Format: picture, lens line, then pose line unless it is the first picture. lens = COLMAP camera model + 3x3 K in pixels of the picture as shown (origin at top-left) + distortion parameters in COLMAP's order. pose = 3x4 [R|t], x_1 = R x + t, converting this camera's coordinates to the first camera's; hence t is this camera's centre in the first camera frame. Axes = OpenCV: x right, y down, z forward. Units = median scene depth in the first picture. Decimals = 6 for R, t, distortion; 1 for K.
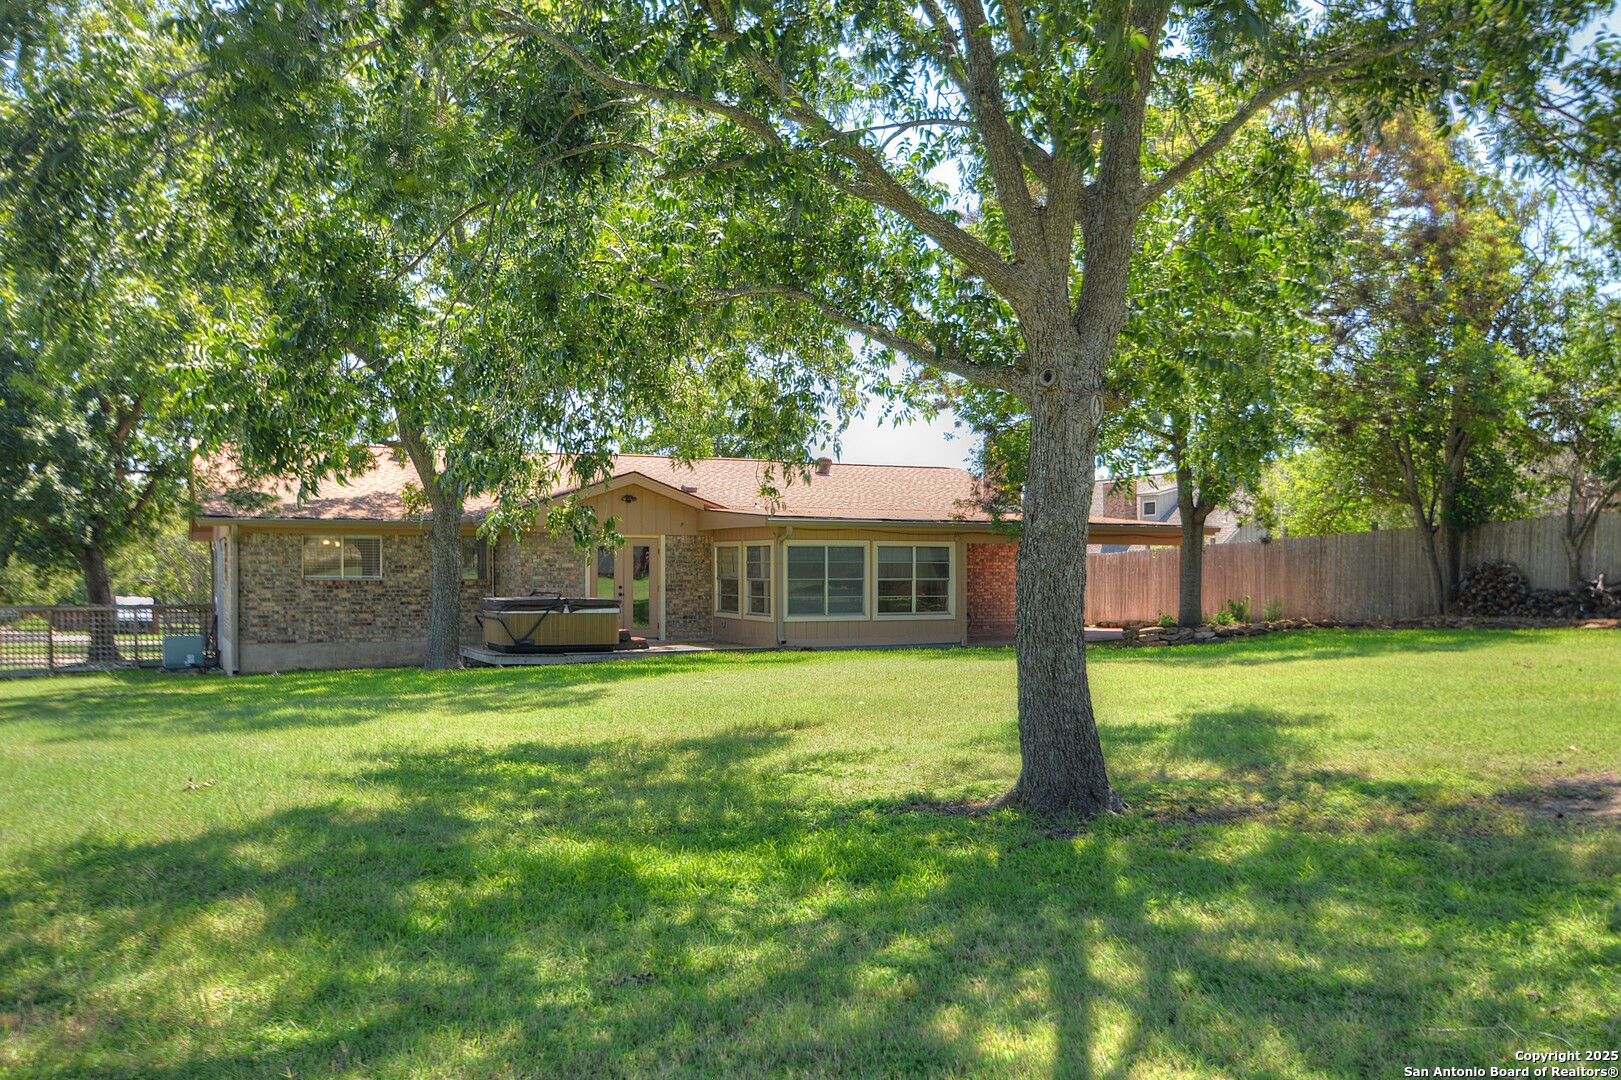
lens RADIAL K [[709.7, 0, 809.4], [0, 709.7, 594.6], [0, 0, 1]] dist [0.011160, -0.000165]
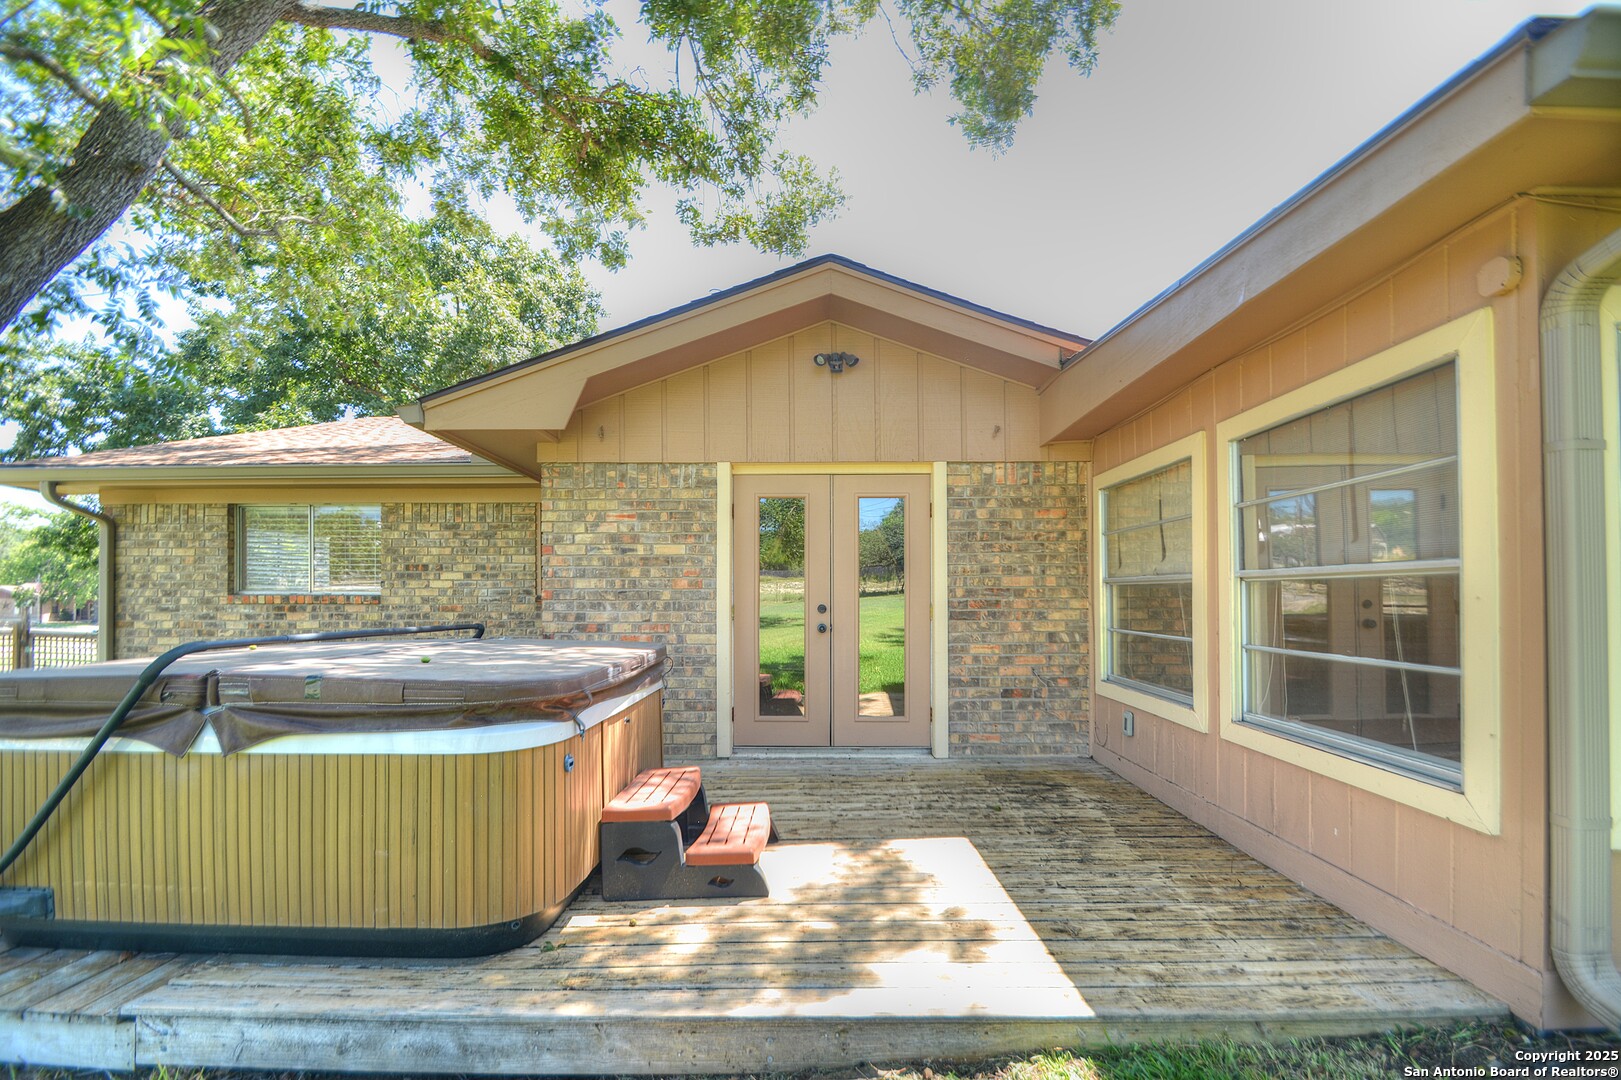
lens RADIAL K [[709.7, 0, 809.4], [0, 709.7, 594.6], [0, 0, 1]] dist [0.011160, -0.000165]
pose [[0.864654, -0.007955, -0.502305, -0.090843], [-0.005621, 0.999659, -0.025508, -0.008843], [0.502336, 0.024879, 0.864314, 0.713858]]
